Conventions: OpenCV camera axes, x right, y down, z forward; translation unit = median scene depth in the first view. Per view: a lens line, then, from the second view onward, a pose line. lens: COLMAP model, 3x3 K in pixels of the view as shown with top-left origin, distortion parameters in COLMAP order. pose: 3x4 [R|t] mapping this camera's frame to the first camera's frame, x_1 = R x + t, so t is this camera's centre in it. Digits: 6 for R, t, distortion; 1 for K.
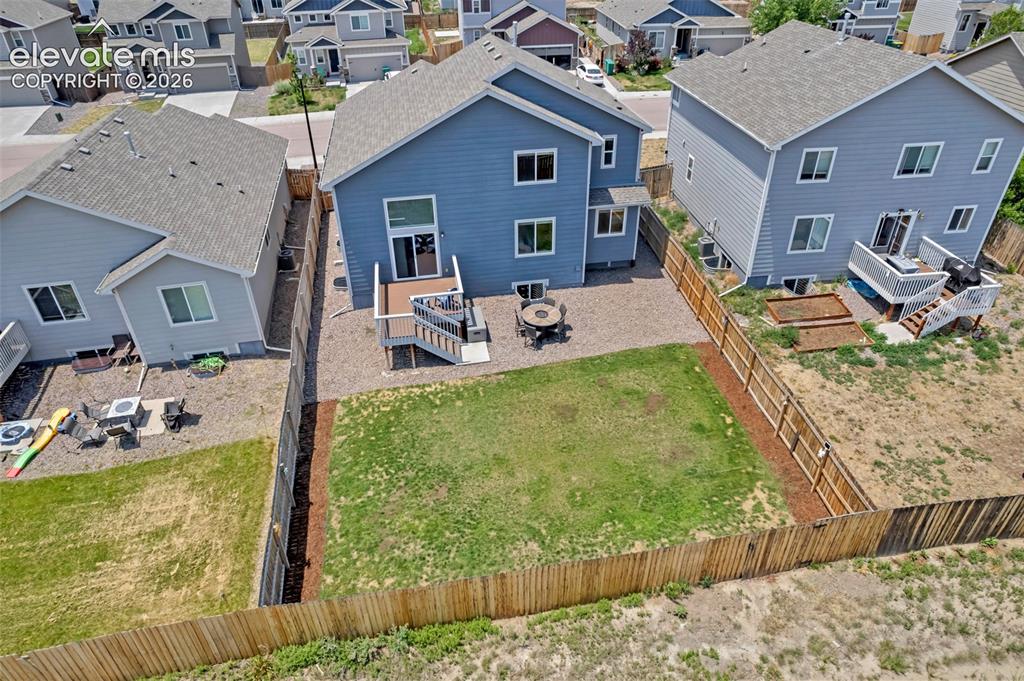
lens RADIAL K [[668.6, 0, 504.9], [0, 668.6, 332.6], [0, 0, 1]] dist [-0.016350, 0.001179]
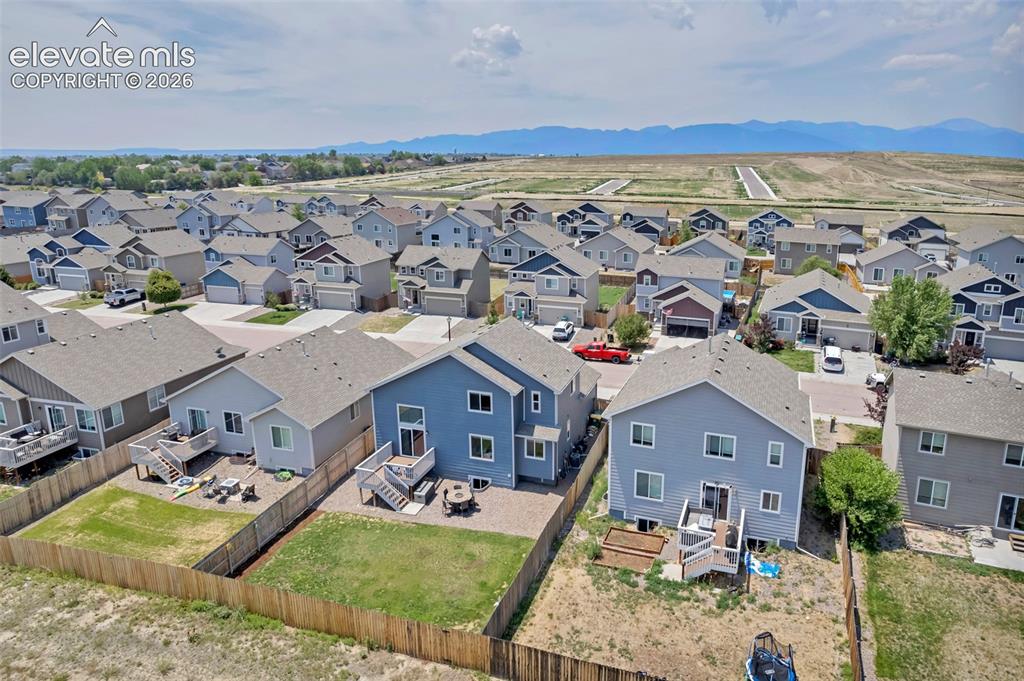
lens RADIAL K [[680.7, 0, 524.4], [0, 680.7, 320.2], [0, 0, 1]] dist [-0.057820, 0.058111]
pose [[0.888901, 0.131520, -0.438814, 0.822185], [-0.269251, 0.924976, -0.268187, -0.022692], [0.370620, 0.356542, 0.857624, -0.427751]]
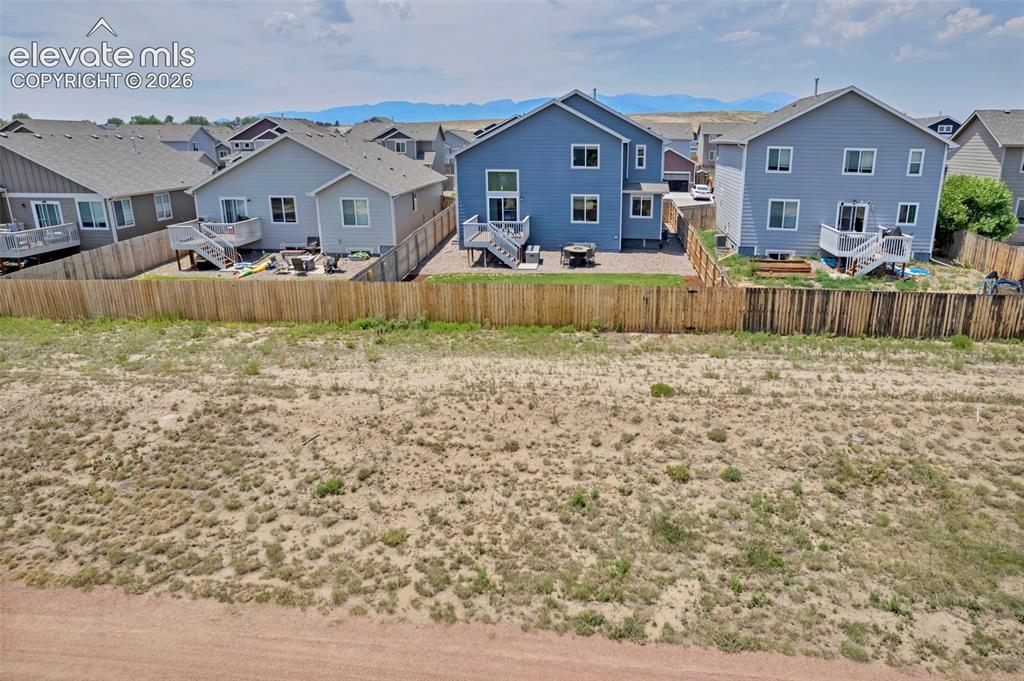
lens RADIAL K [[661.6, 0, 515.5], [0, 661.6, 335.0], [0, 0, 1]] dist [-0.061484, 0.054210]
pose [[0.963738, 0.106624, -0.244621, 0.292395], [-0.169392, 0.952768, -0.252069, 0.529370], [0.206191, 0.284366, 0.936281, -0.300006]]
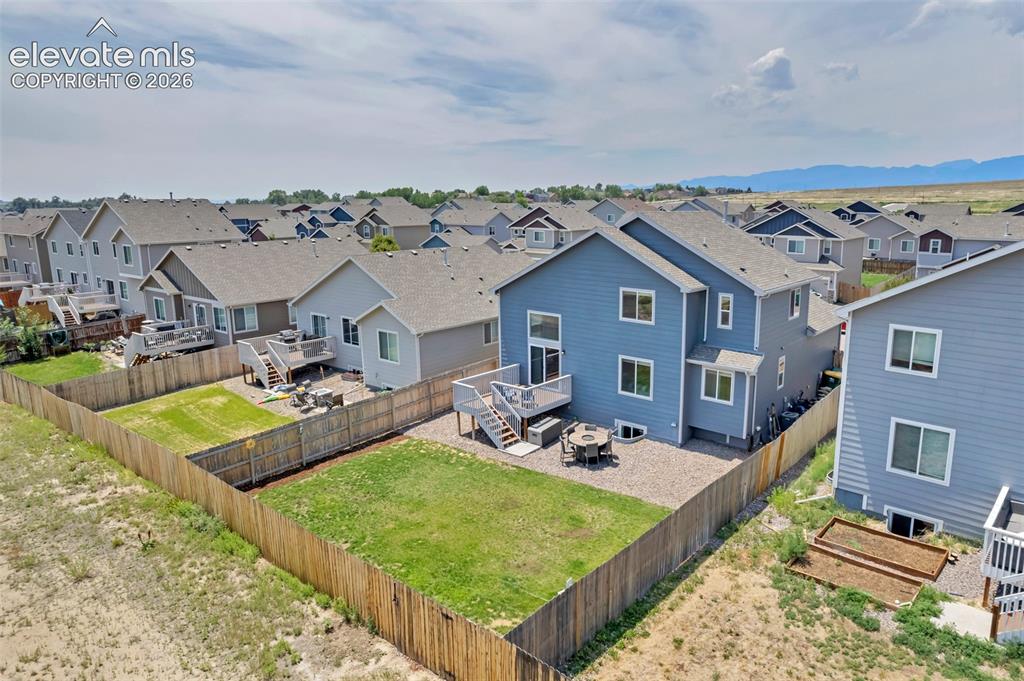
lens RADIAL K [[661.6, 0, 515.5], [0, 661.6, 335.0], [0, 0, 1]] dist [-0.061484, 0.054210]
pose [[0.643979, 0.177639, -0.744134, 0.698914], [-0.426566, 0.890814, -0.156499, 0.037024], [0.635085, 0.418204, 0.649440, 0.219562]]
